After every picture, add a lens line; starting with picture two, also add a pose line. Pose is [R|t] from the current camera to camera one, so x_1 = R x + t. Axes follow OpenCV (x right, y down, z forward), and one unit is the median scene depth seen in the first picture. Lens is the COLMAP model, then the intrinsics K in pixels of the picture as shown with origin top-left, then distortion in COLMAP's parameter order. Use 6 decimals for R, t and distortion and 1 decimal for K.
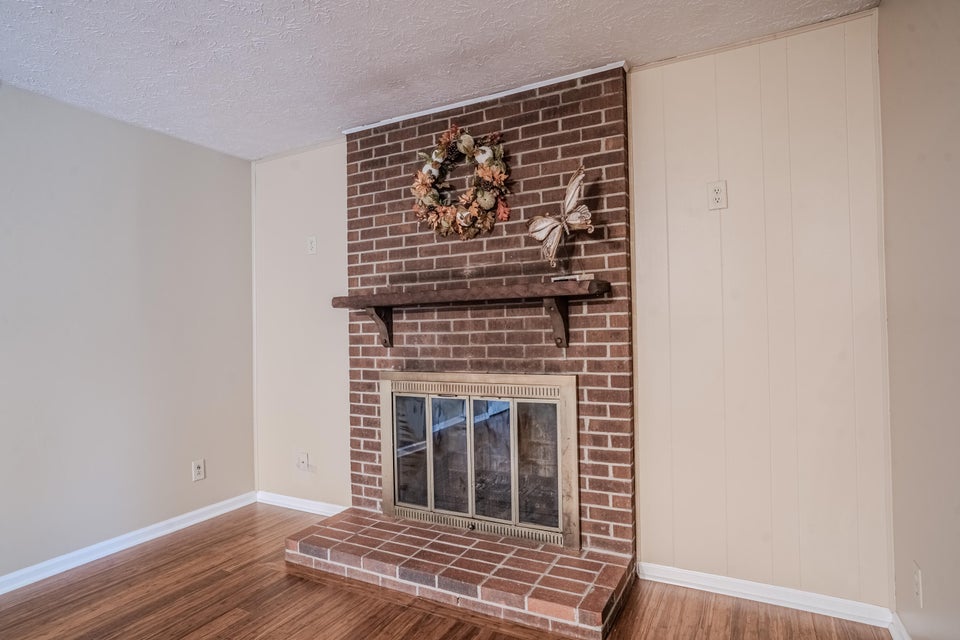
lens RADIAL K [[526.9, 0, 482.5], [0, 526.9, 319.6], [0, 0, 1]] dist [0.015001, 0.002588]
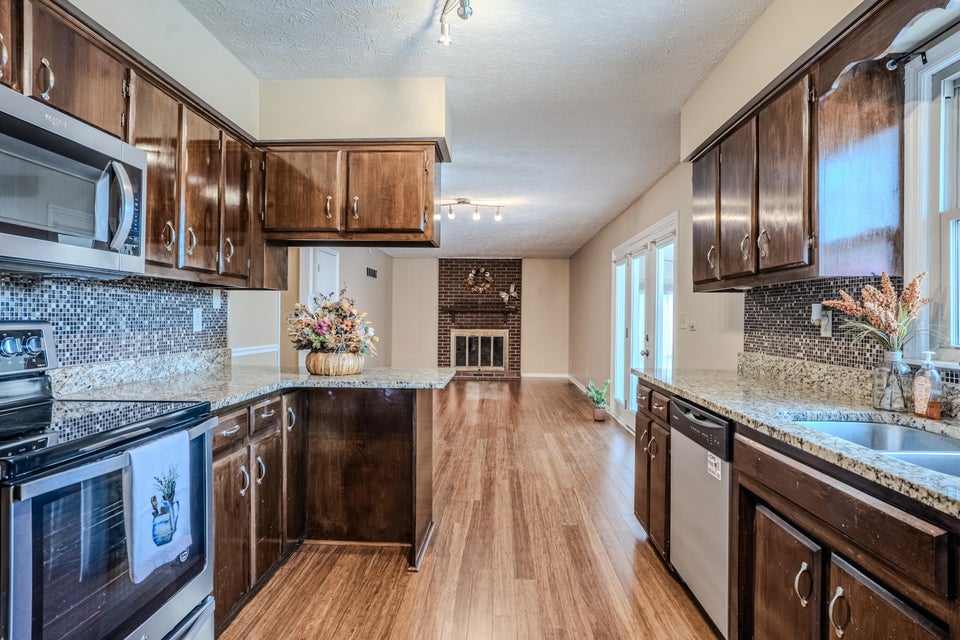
lens RADIAL K [[526.9, 0, 479.1], [0, 526.9, 320.0], [0, 0, 1]] dist [0.015001, 0.002588]
pose [[0.901782, 0.030214, 0.431134, -1.677359], [-0.034737, 0.999393, 0.002619, 0.021840], [-0.430794, -0.017338, 0.902284, -2.441825]]
